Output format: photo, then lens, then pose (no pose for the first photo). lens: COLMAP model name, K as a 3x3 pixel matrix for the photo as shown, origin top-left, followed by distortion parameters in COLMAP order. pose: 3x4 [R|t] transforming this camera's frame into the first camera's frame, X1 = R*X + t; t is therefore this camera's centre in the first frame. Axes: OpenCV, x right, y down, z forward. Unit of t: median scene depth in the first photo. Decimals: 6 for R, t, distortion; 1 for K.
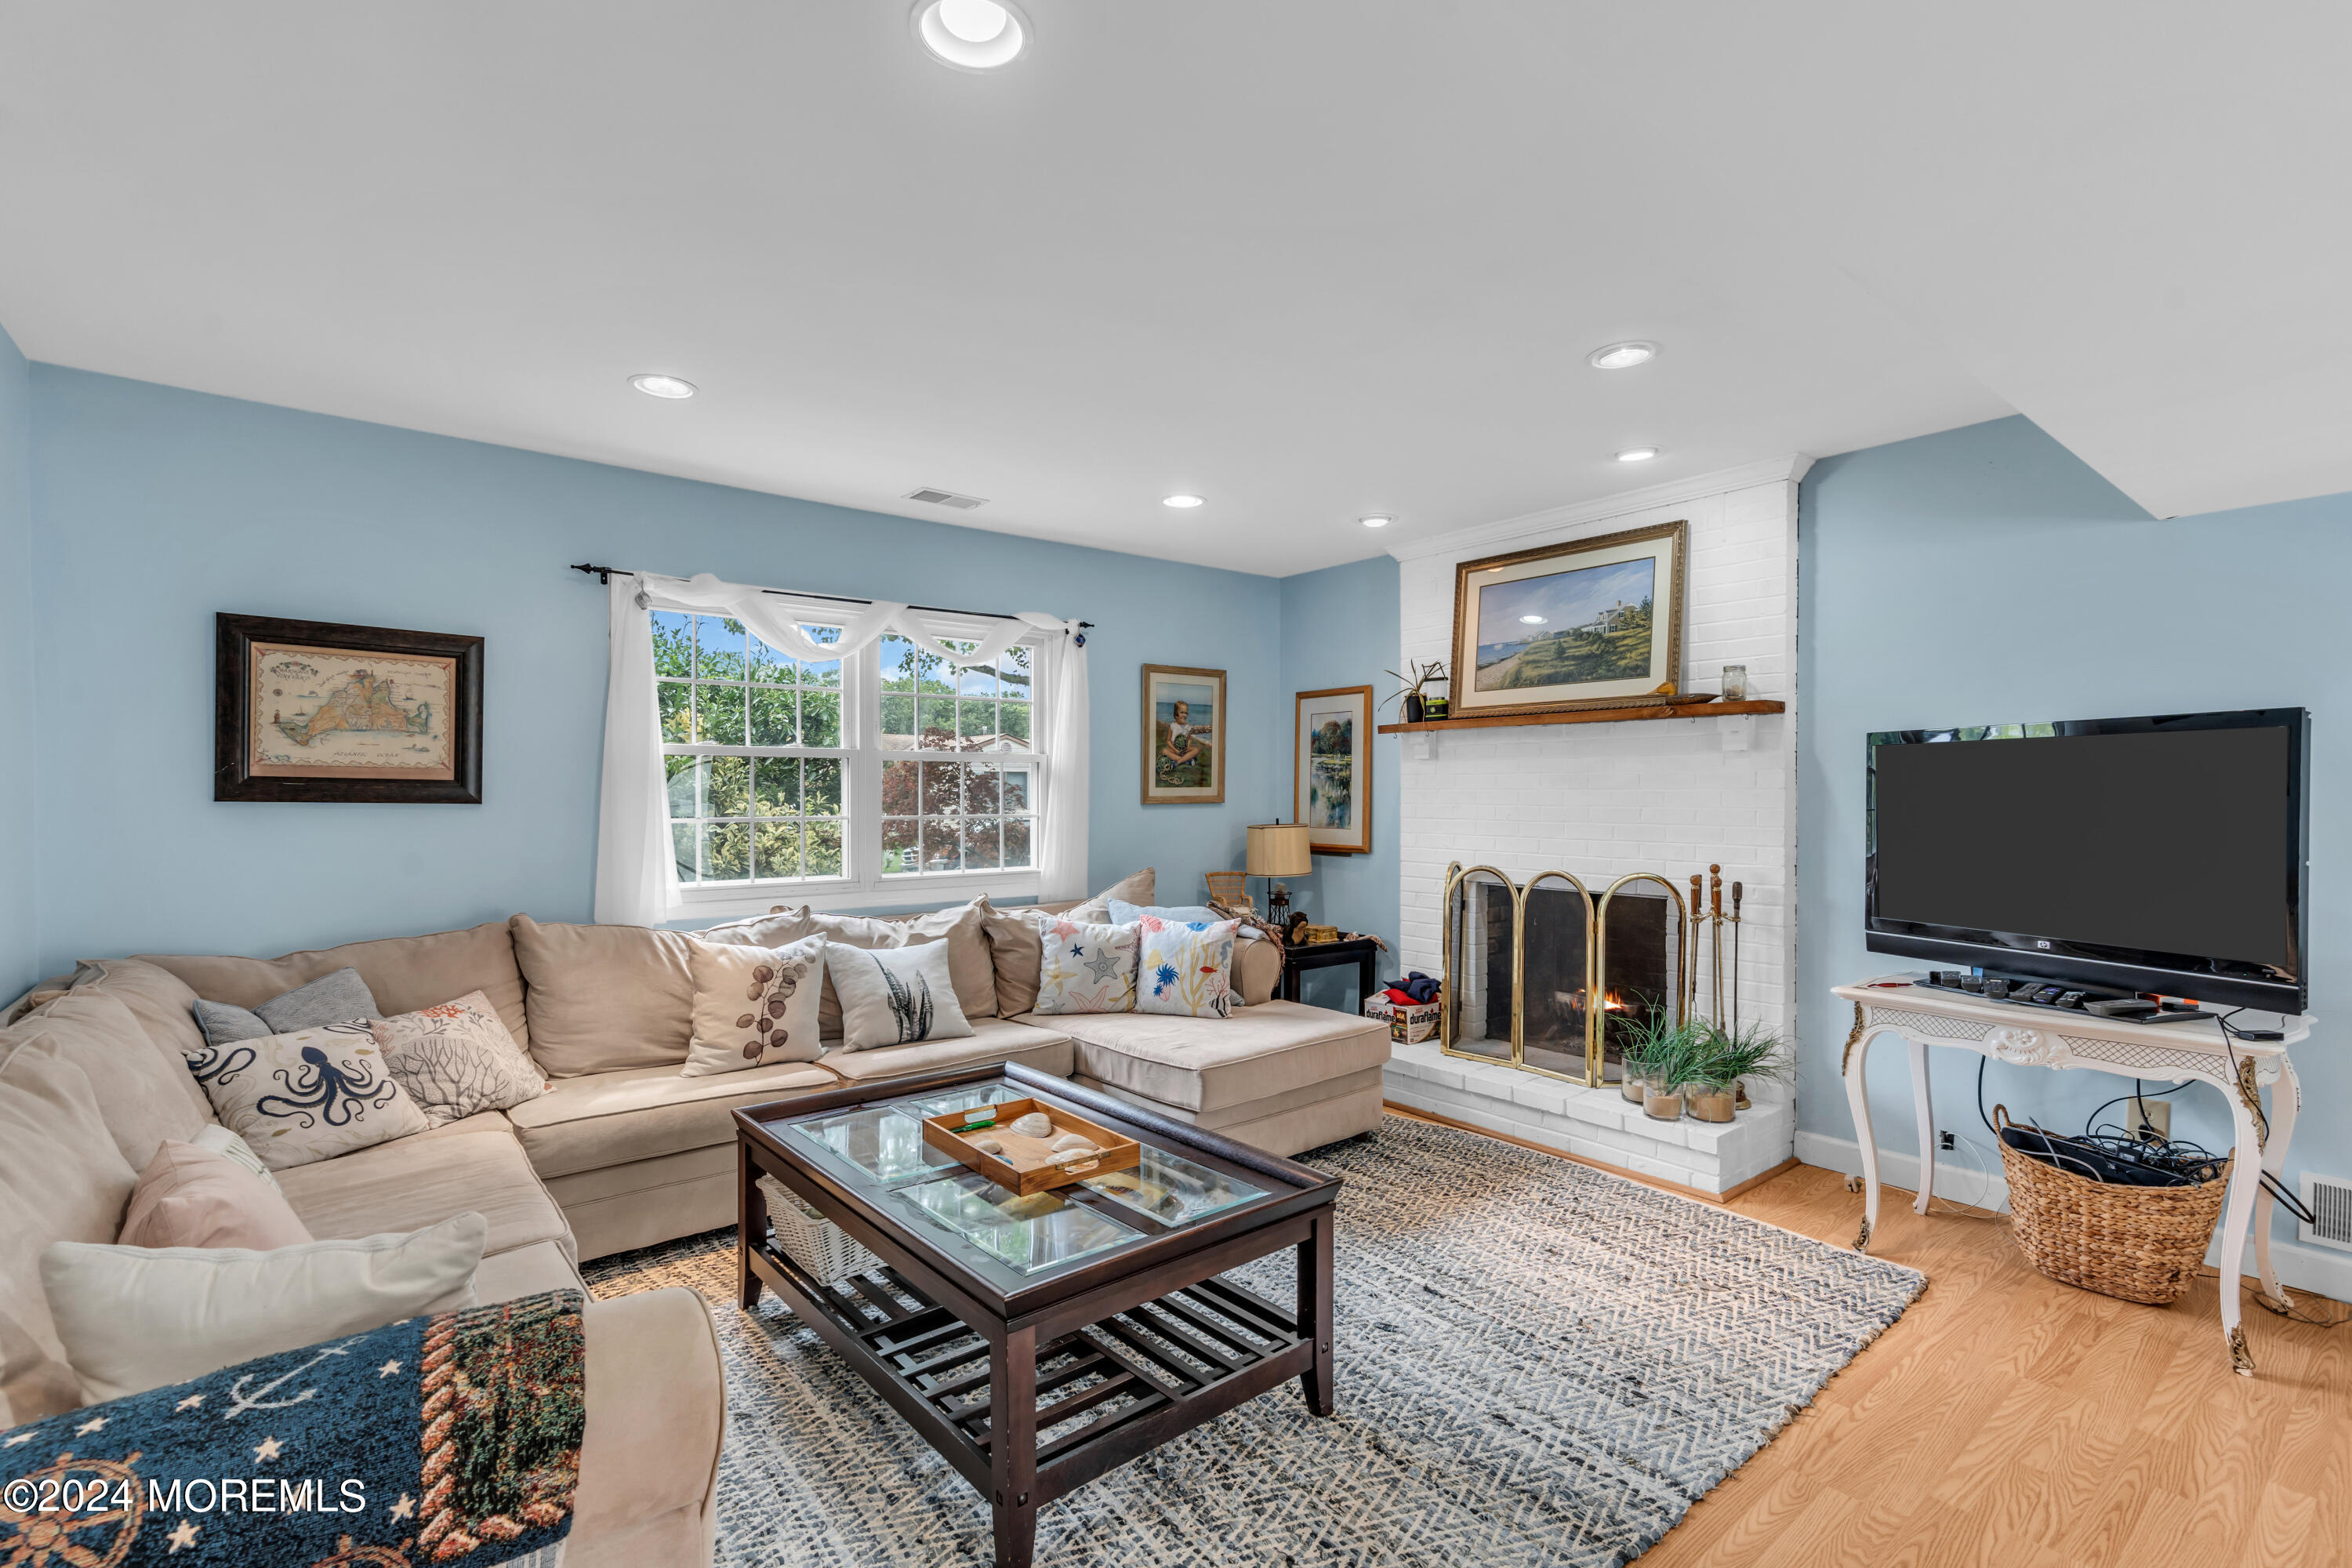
lens RADIAL K [[1072.4, 0, 1181.5], [0, 1072.4, 804.3], [0, 0, 1]] dist [-0.002074, 0.006151]
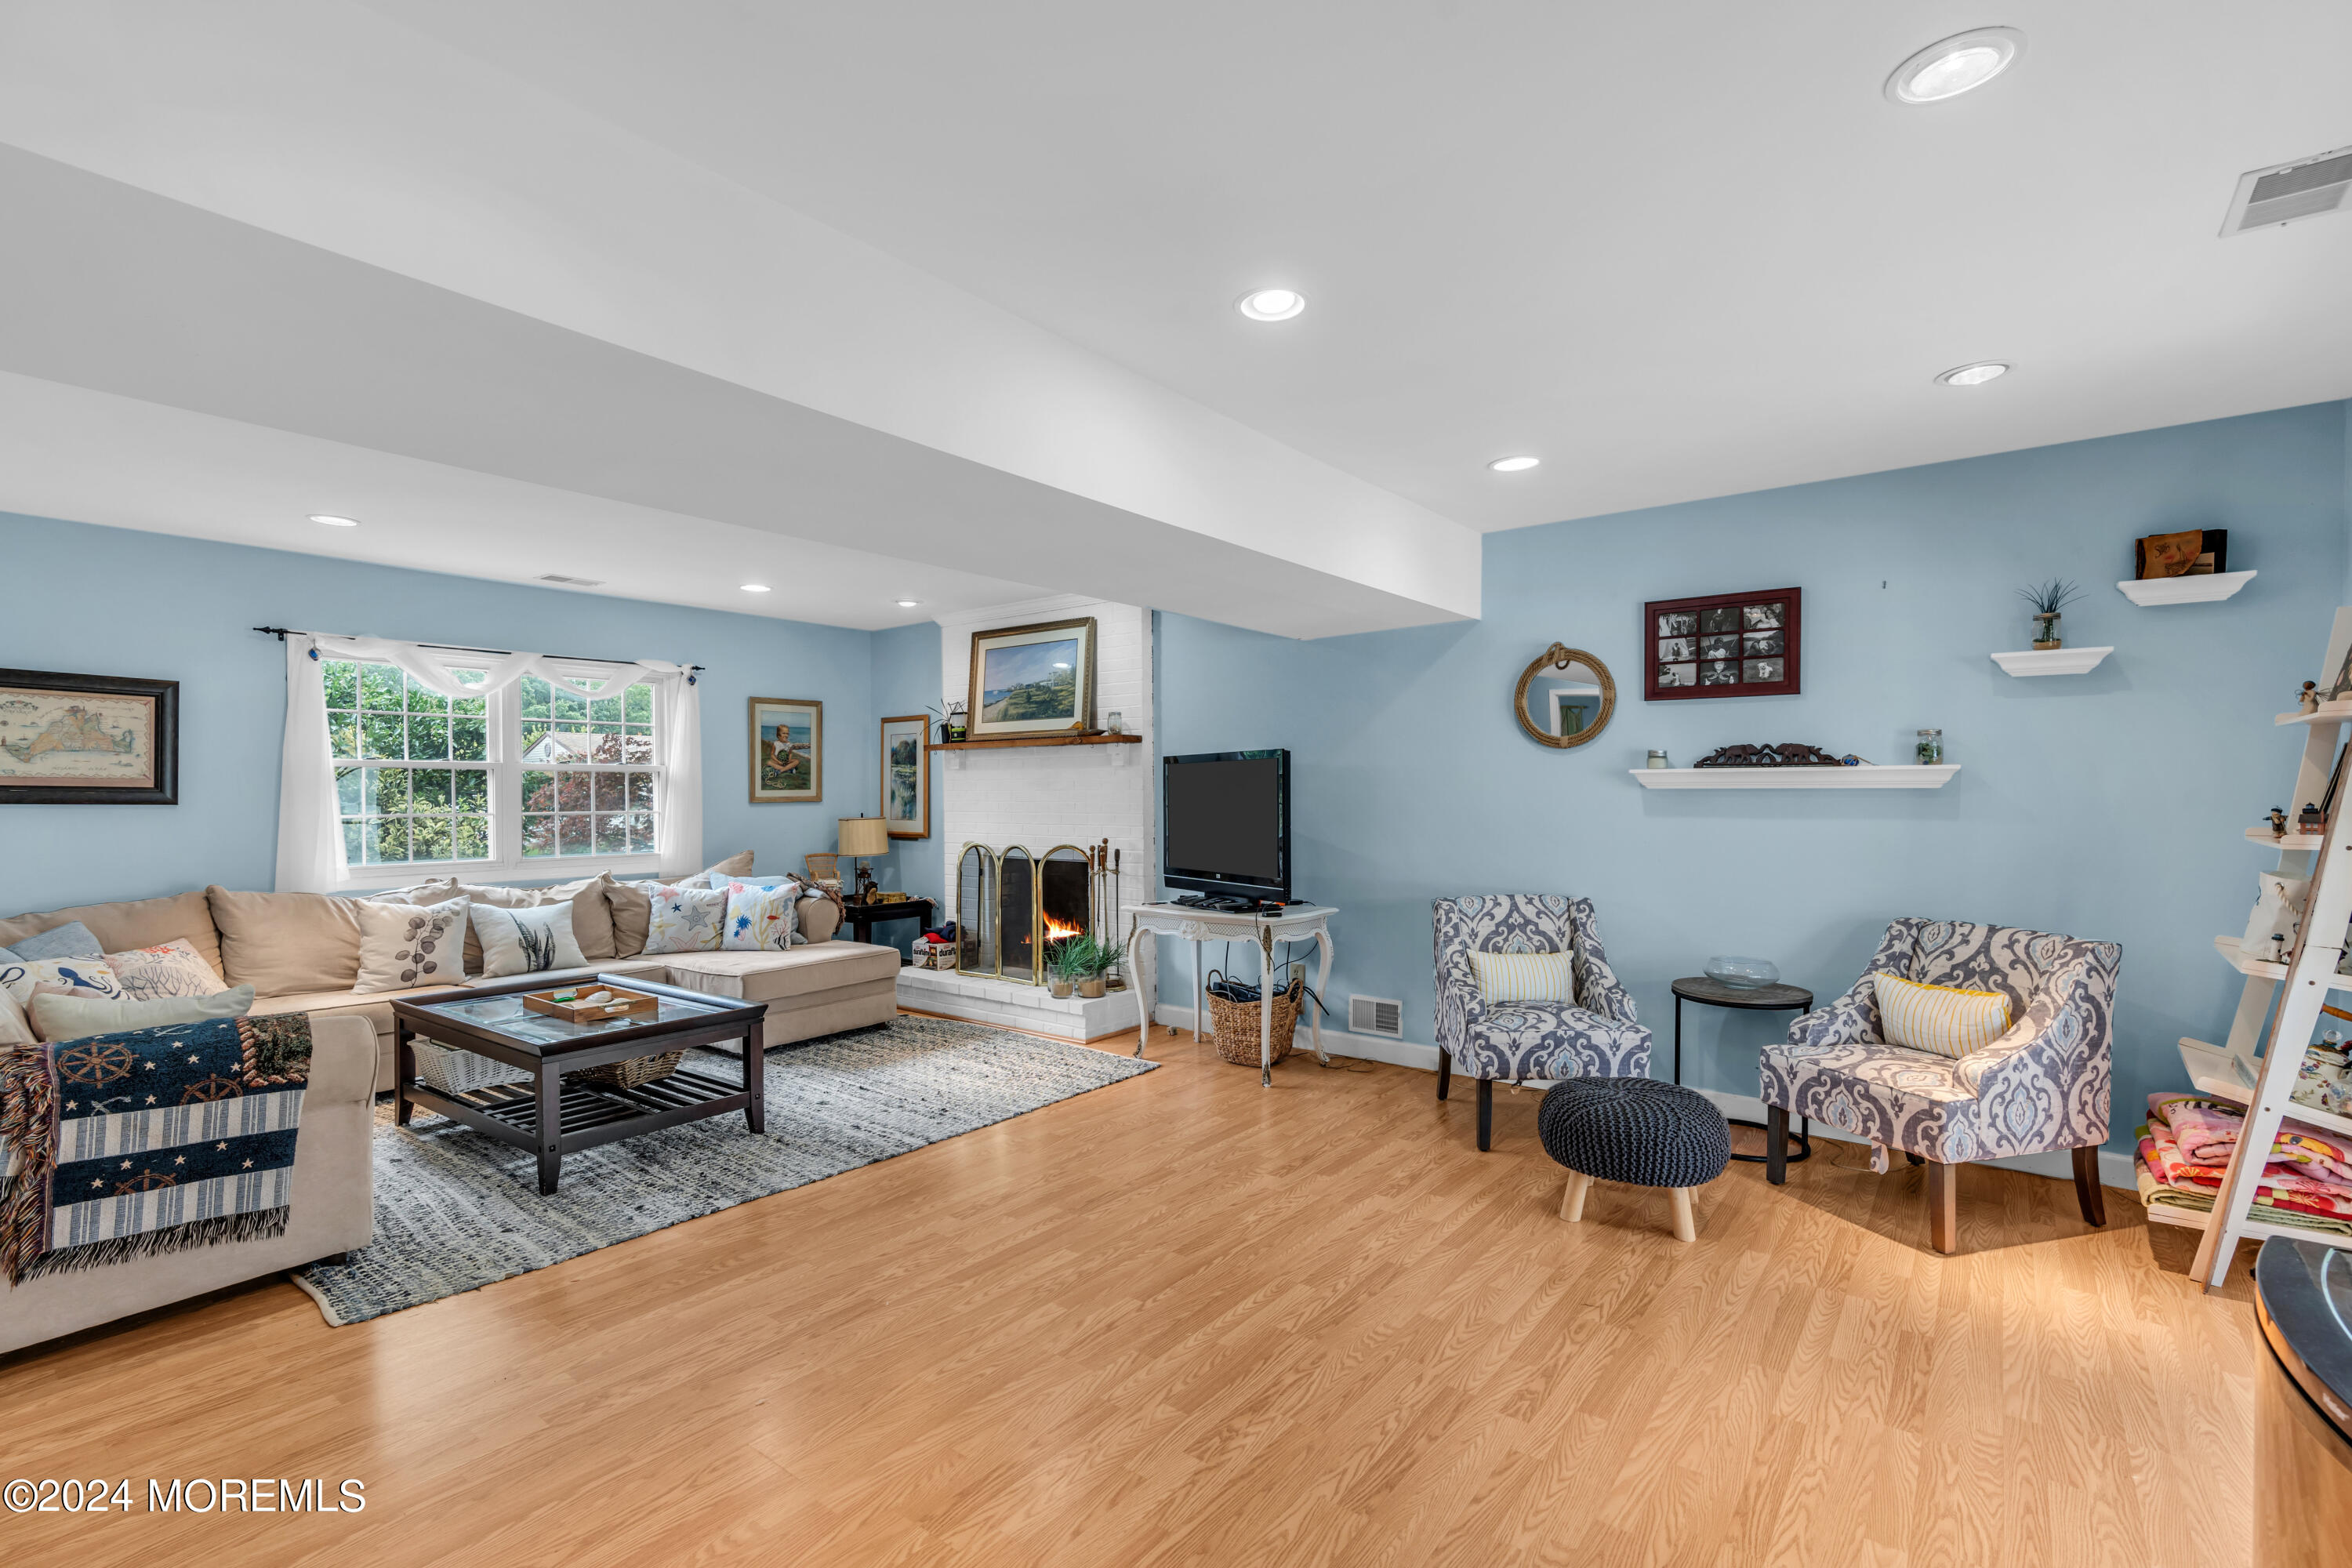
lens RADIAL K [[1072.4, 0, 1181.5], [0, 1072.4, 804.3], [0, 0, 1]] dist [-0.002074, 0.006151]
pose [[0.974231, -0.006688, 0.225451, 0.250162], [0.006752, 0.999977, 0.000489, 0.006318], [-0.225449, 0.001046, 0.974254, -0.553648]]
